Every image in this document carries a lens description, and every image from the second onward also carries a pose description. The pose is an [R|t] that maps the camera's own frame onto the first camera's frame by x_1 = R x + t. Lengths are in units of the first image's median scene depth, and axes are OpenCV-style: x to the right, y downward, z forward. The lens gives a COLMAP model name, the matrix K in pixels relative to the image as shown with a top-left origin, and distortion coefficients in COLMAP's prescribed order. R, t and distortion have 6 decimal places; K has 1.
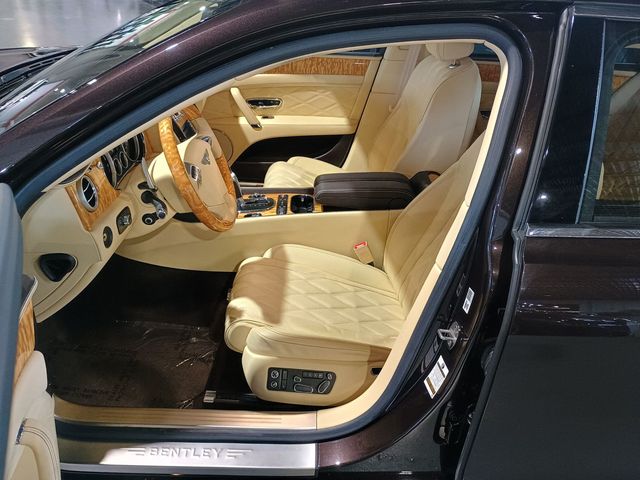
lens RADIAL K [[550.4, 0, 321.5], [0, 550.4, 237.0], [0, 0, 1]] dist [0.049909, -0.046267]
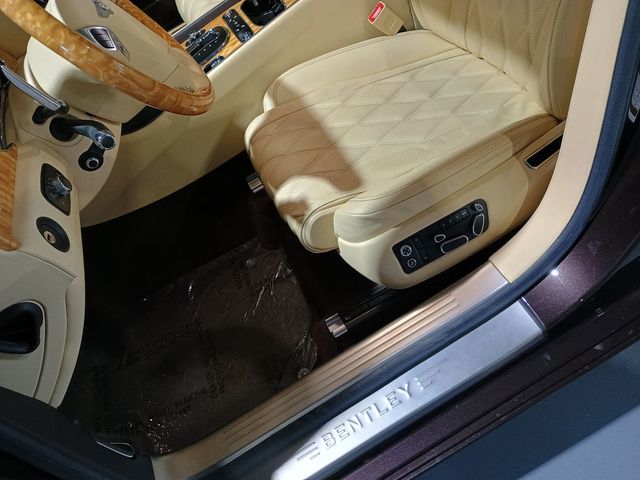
lens RADIAL K [[550.4, 0, 324.0], [0, 550.4, 242.4], [0, 0, 1]] dist [0.049909, -0.046267]
pose [[0.834747, -0.548848, -0.044303, -0.122071], [0.531081, 0.781247, 0.328033, -0.024464], [-0.145428, -0.297353, 0.943627, 0.369323]]
